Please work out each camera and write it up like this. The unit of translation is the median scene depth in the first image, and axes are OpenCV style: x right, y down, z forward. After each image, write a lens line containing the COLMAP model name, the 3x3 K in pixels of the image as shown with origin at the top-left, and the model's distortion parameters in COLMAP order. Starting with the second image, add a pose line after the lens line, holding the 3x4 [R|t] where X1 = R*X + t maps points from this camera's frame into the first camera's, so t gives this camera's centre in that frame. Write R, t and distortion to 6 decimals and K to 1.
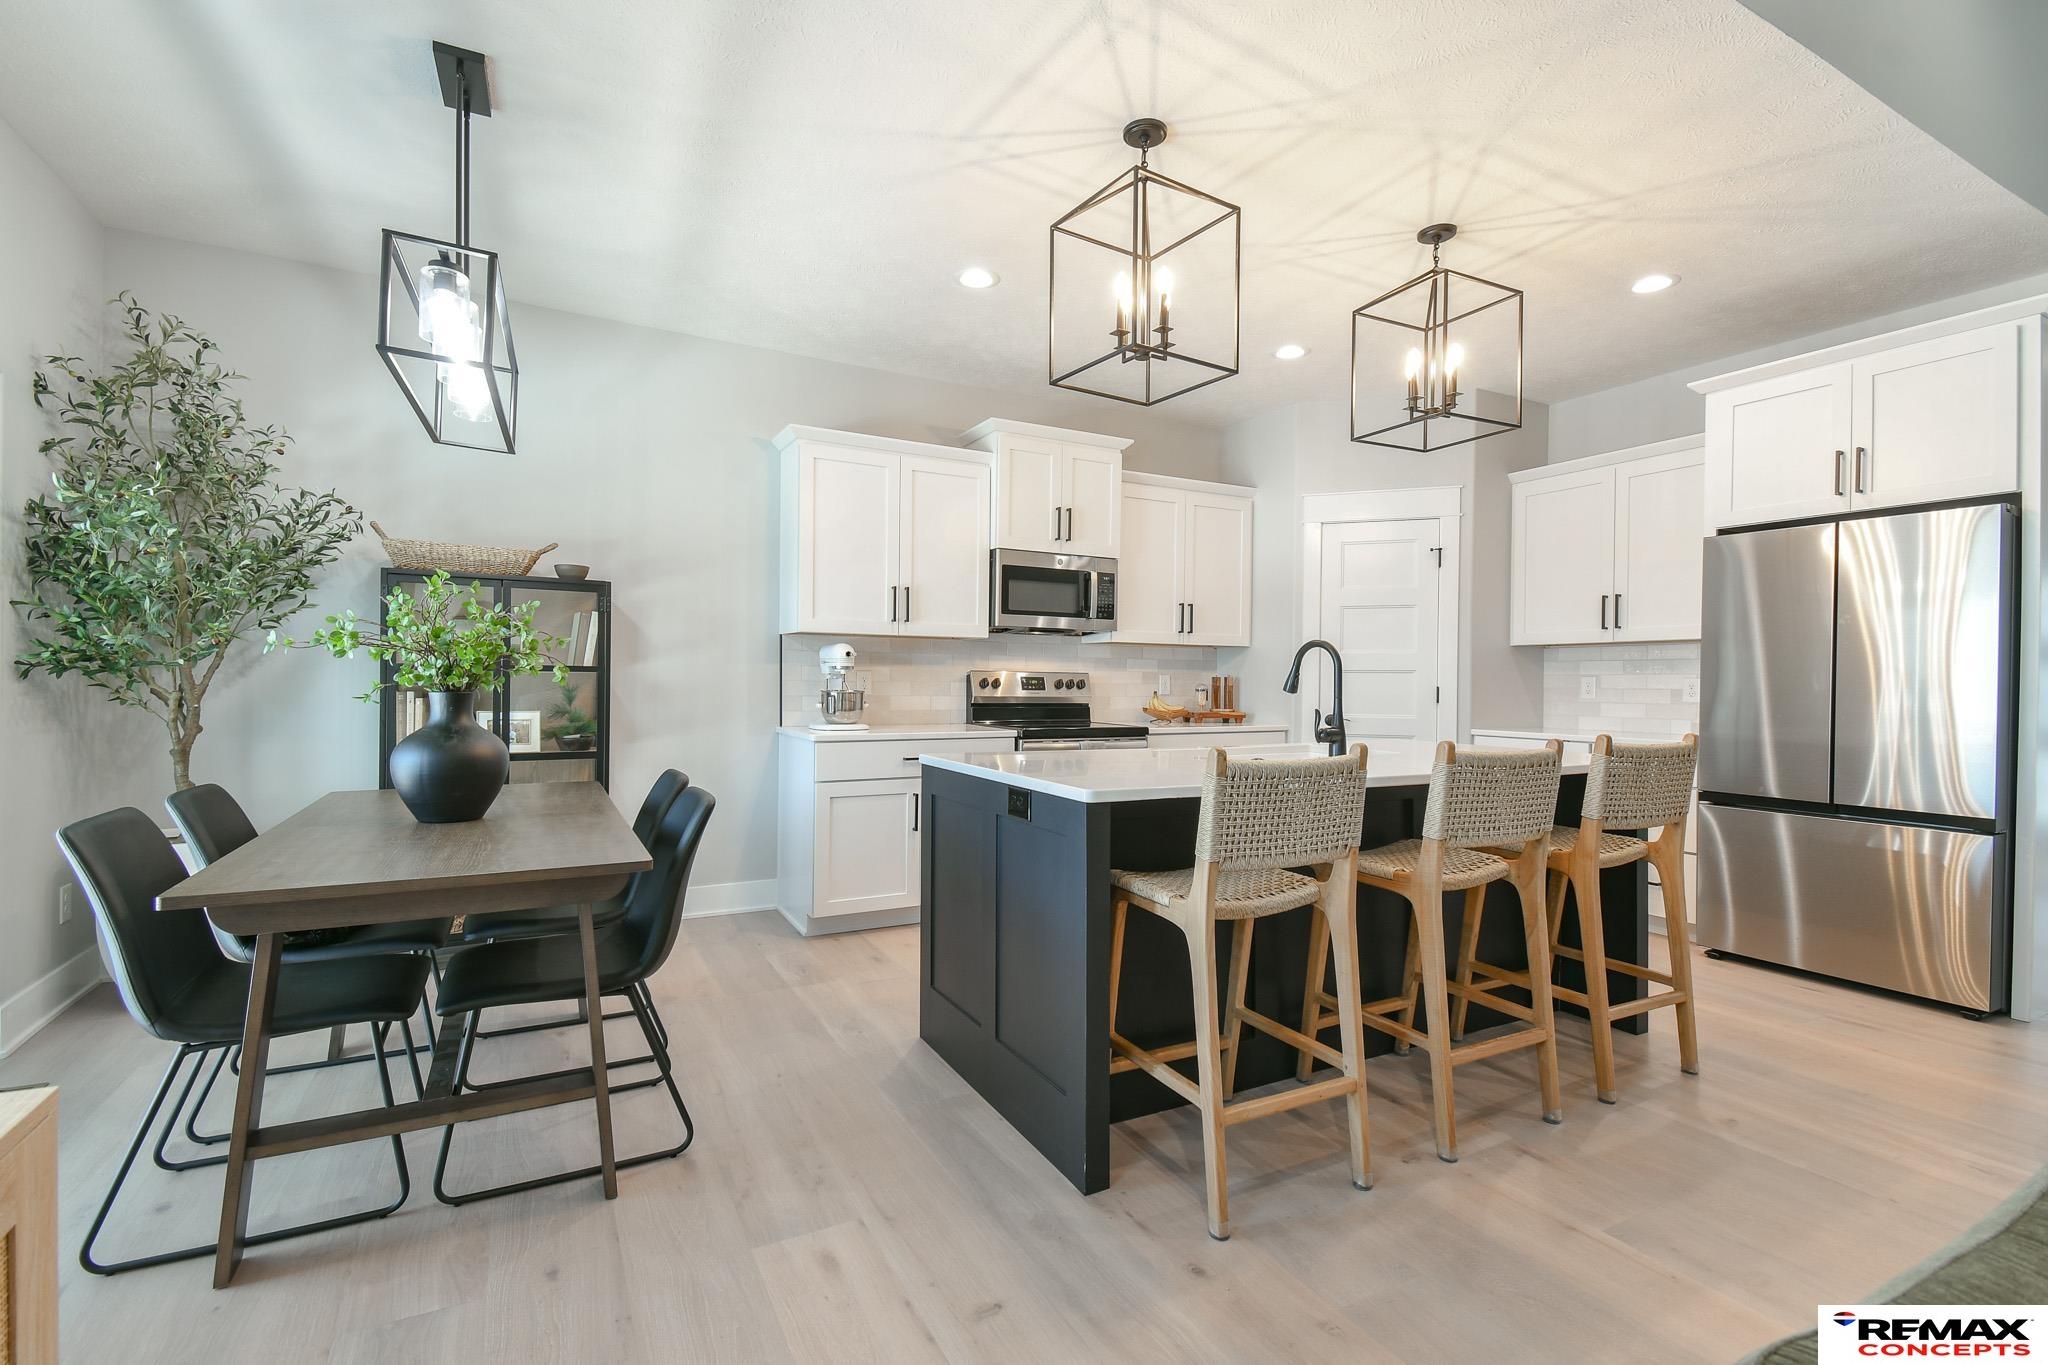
lens RADIAL K [[890.9, 0, 1021.5], [0, 890.9, 682.5], [0, 0, 1]] dist [0.044274, -0.024681]
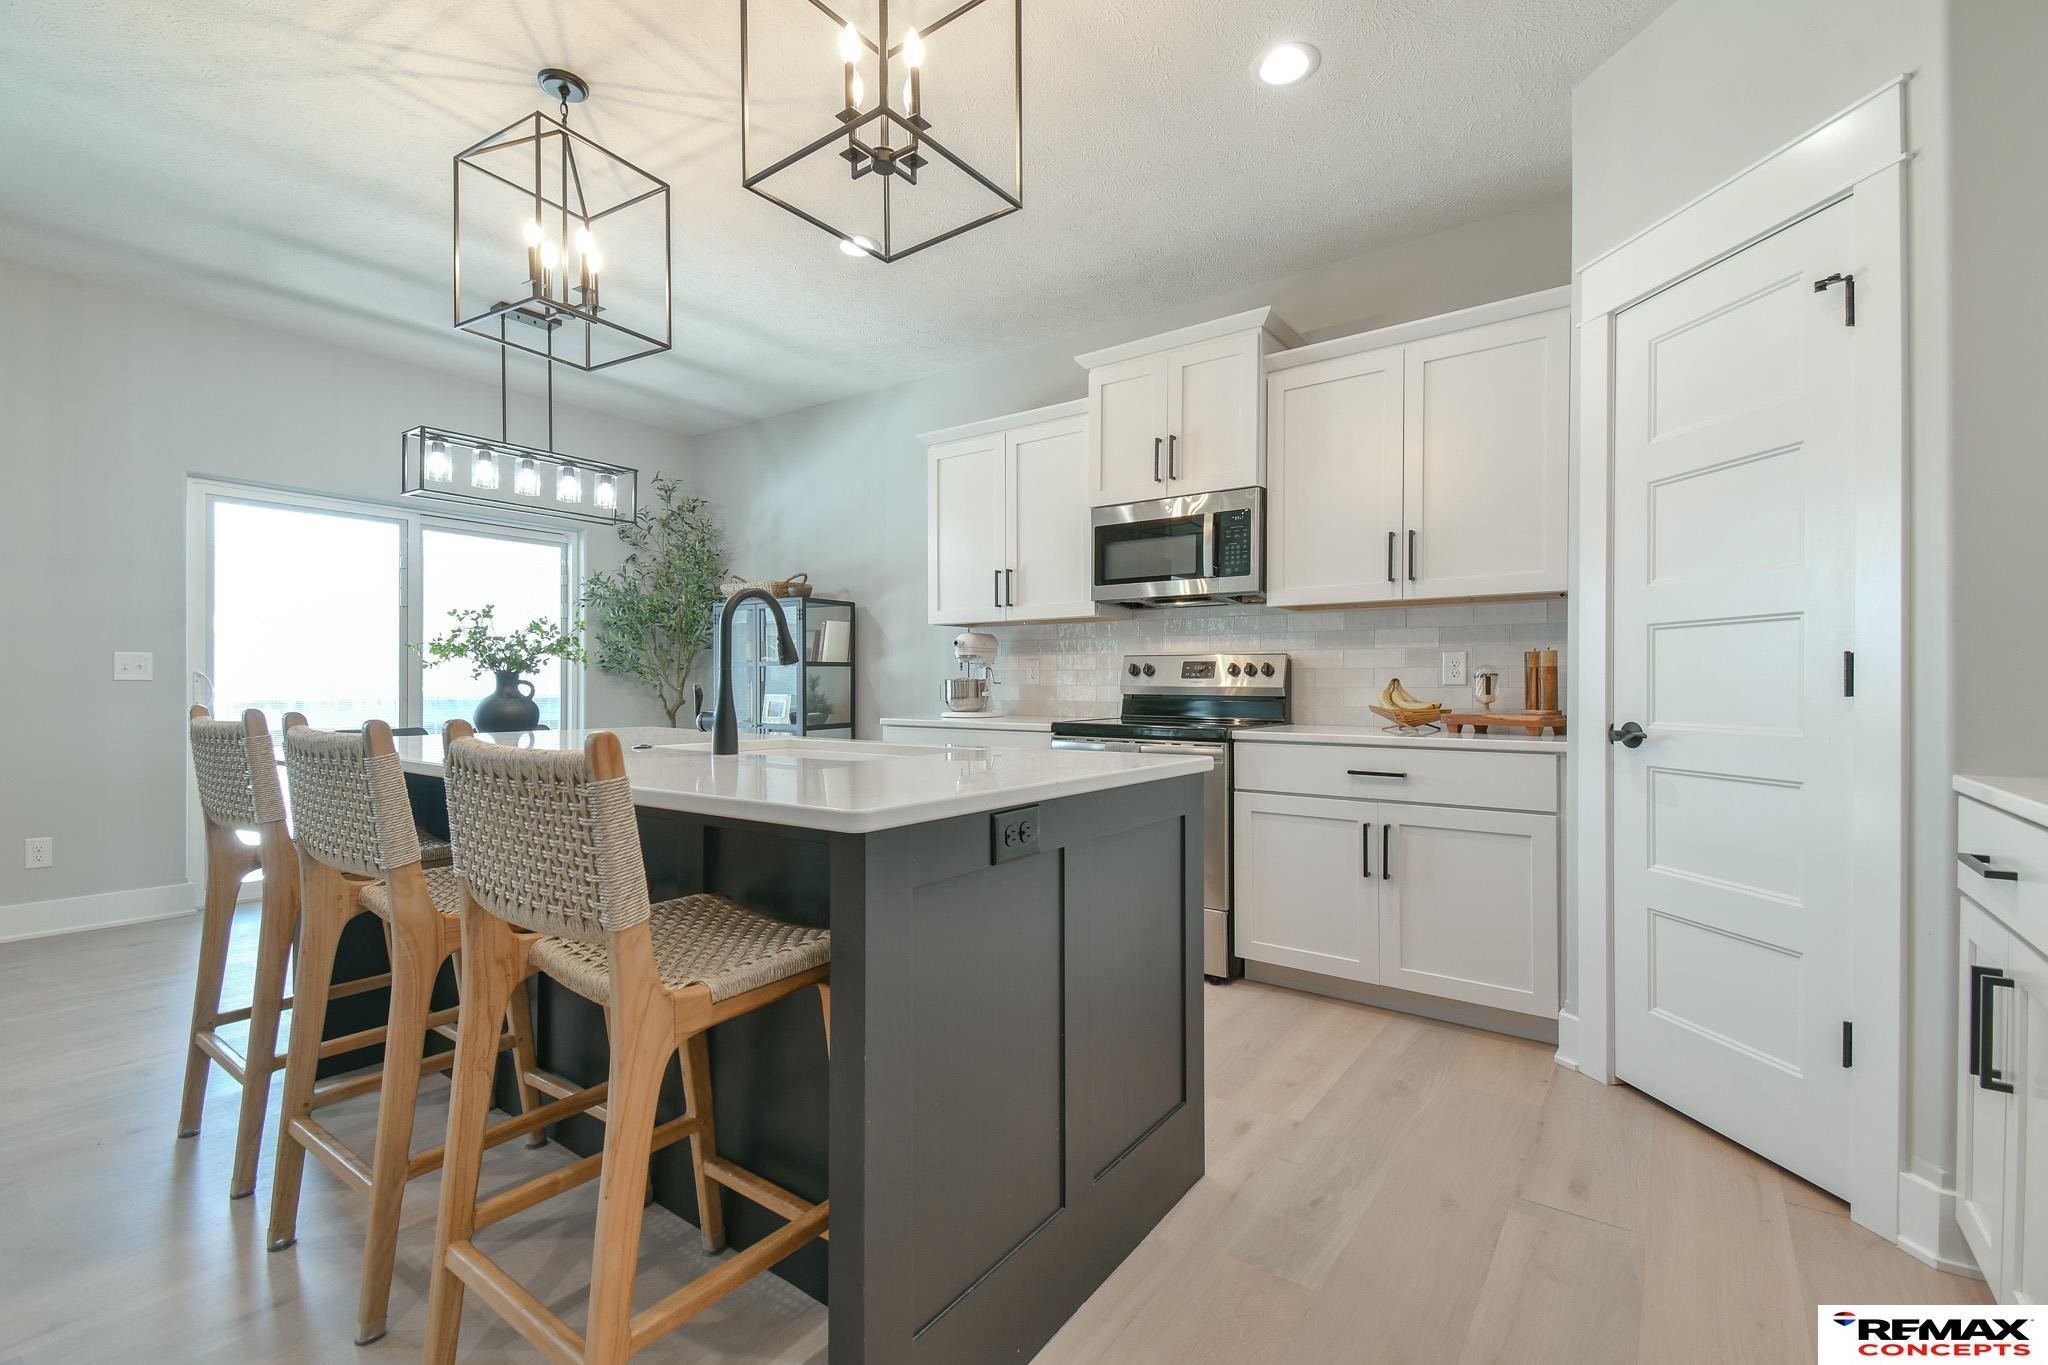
lens RADIAL K [[890.9, 0, 1021.5], [0, 890.9, 682.5], [0, 0, 1]] dist [0.044274, -0.024681]
pose [[0.430352, -0.009232, -0.902614, 0.717744], [0.000585, 0.999950, -0.009949, 0.022175], [0.902661, 0.003754, 0.430336, 0.594024]]
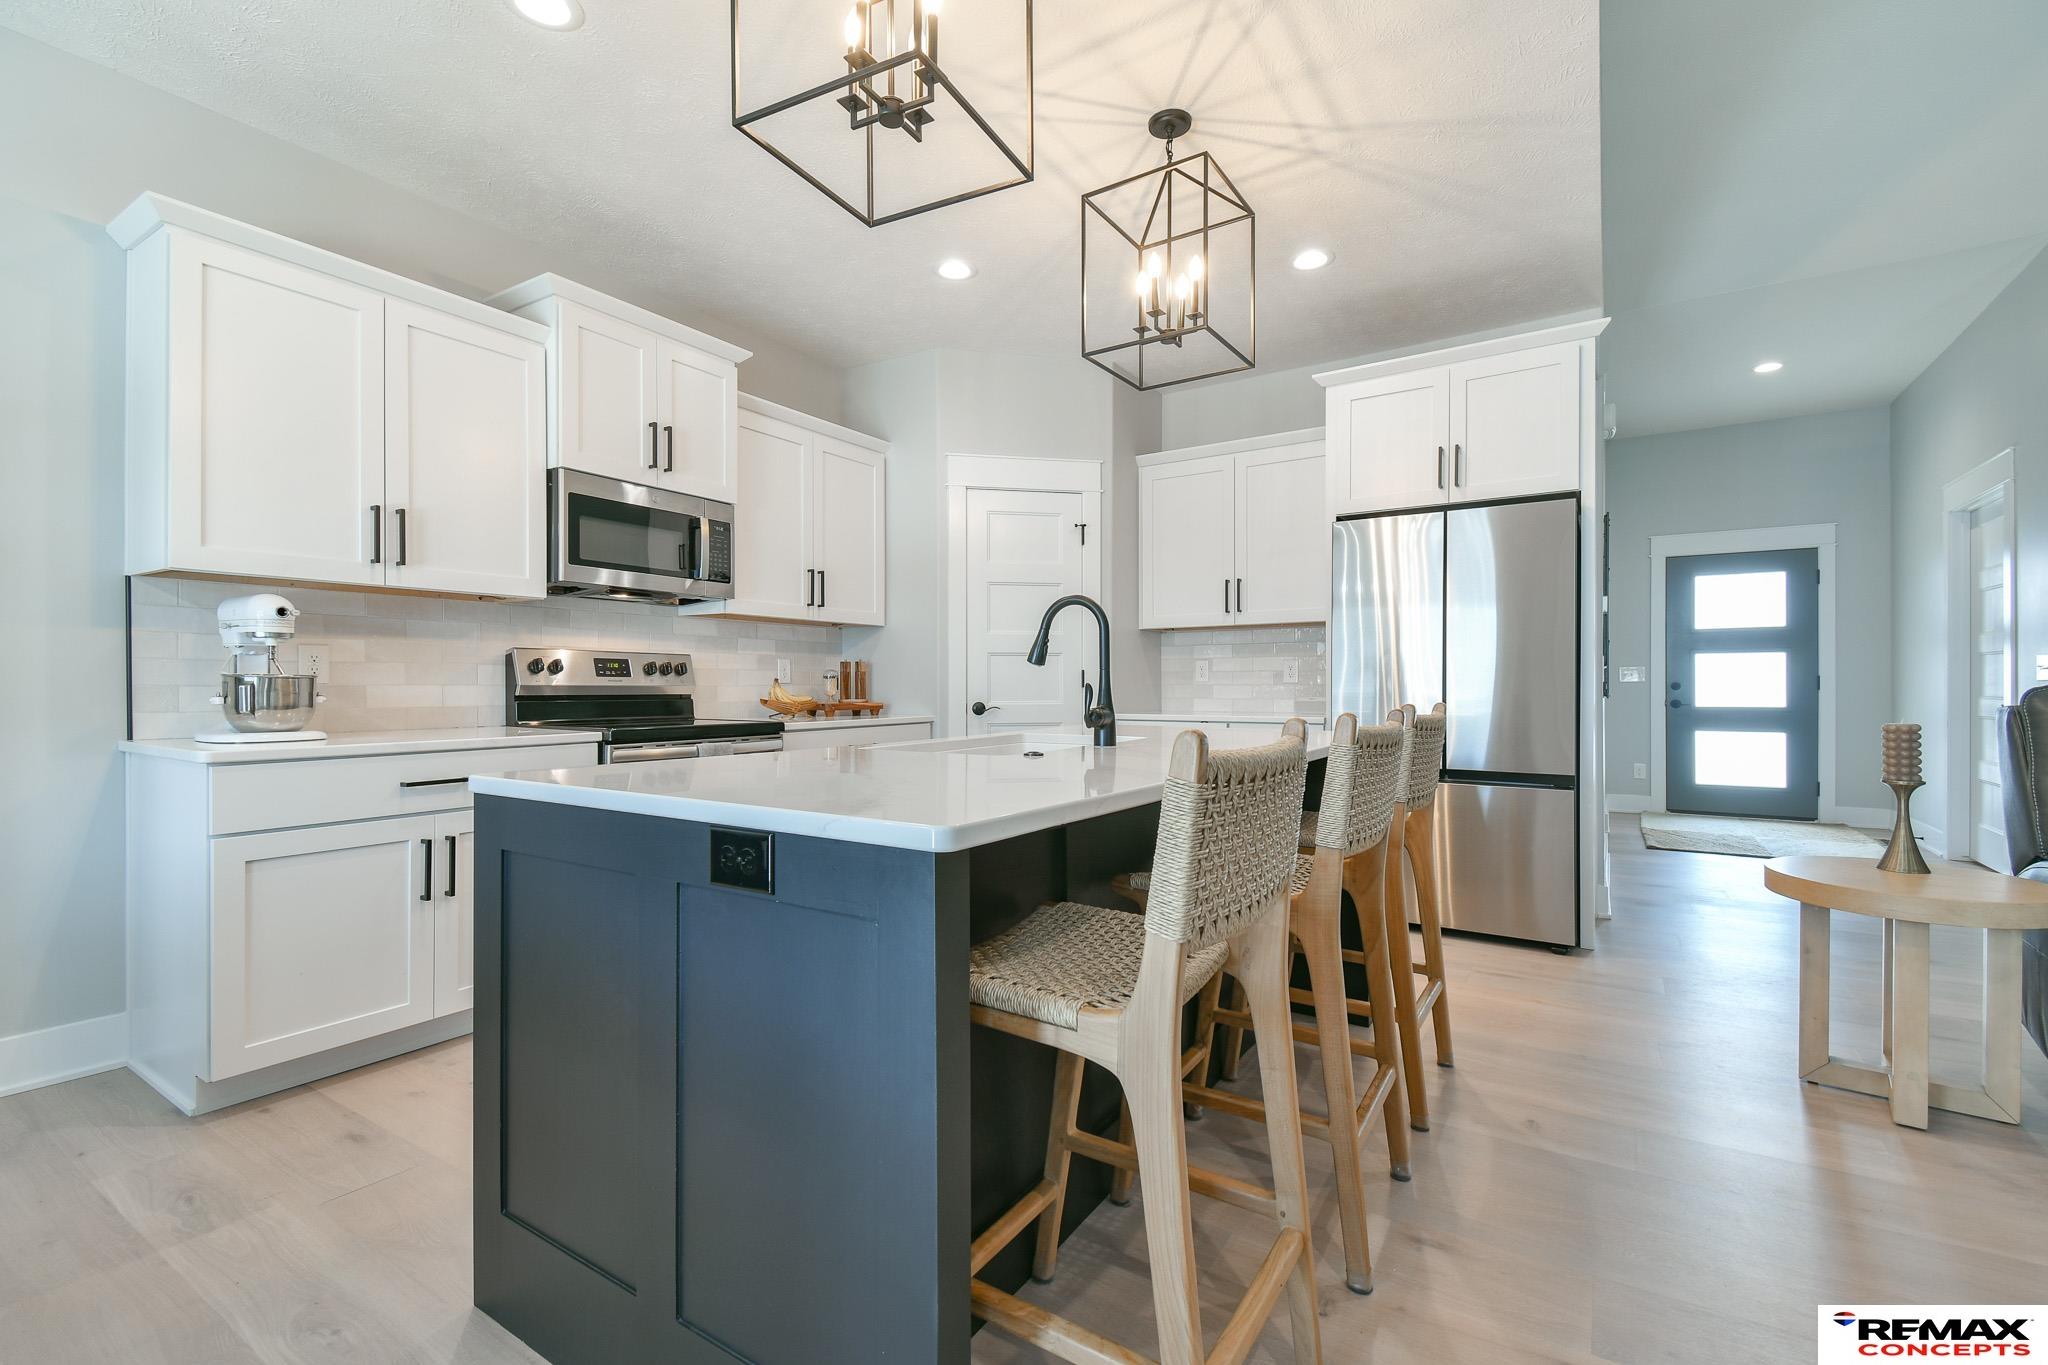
lens RADIAL K [[890.9, 0, 1021.5], [0, 890.9, 682.5], [0, 0, 1]] dist [0.044274, -0.024681]
pose [[0.875921, -0.009339, 0.482364, -0.053176], [0.009621, 0.999952, 0.001889, 0.016931], [-0.482359, 0.002986, 0.875969, 0.229269]]
